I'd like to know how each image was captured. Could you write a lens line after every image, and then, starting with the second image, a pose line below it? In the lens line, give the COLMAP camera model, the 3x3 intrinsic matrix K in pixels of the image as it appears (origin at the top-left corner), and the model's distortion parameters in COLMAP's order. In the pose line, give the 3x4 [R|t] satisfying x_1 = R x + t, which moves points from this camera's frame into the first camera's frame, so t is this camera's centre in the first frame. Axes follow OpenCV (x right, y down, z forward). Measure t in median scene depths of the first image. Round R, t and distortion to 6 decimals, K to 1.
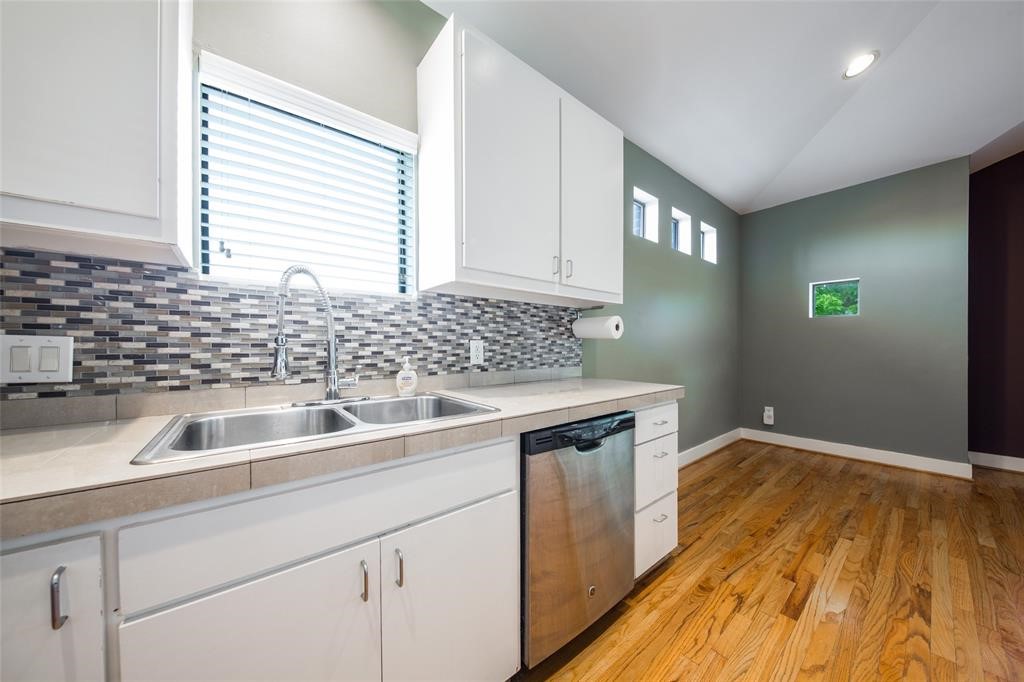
lens RADIAL K [[339.4, 0, 511.4], [0, 339.4, 347.9], [0, 0, 1]] dist [0.000691, -0.000024]
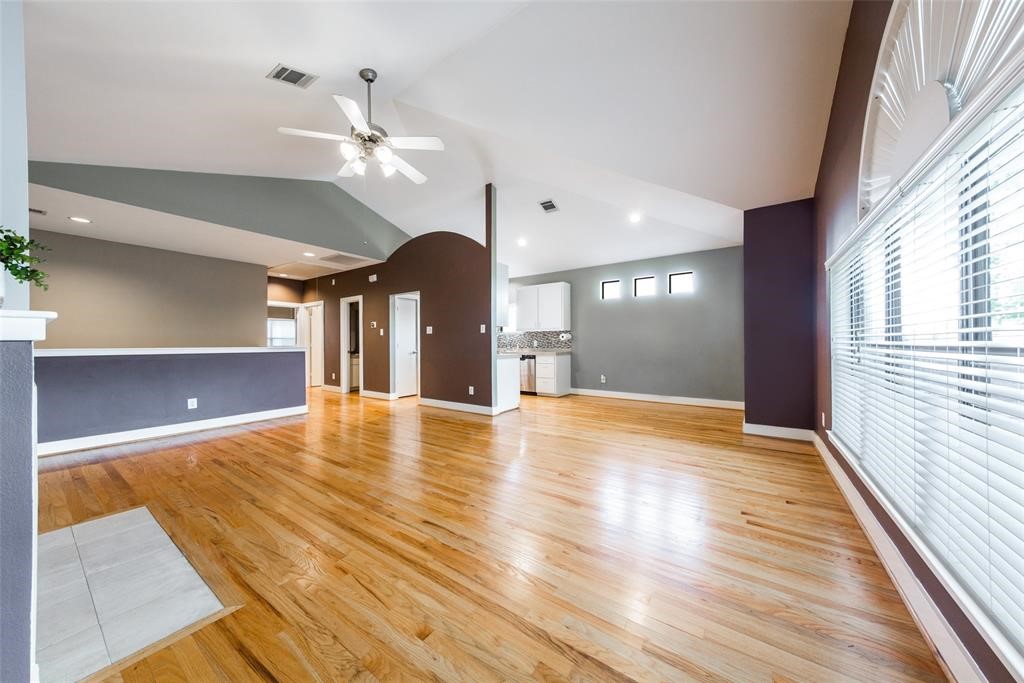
lens RADIAL K [[339.4, 0, 511.4], [0, 339.4, 348.4], [0, 0, 1]] dist [0.000691, -0.000024]
pose [[0.286267, 0.013497, -0.958055, 4.220616], [-0.004420, 0.999909, 0.012765, 0.018884], [0.958140, 0.000581, 0.286300, -0.604215]]
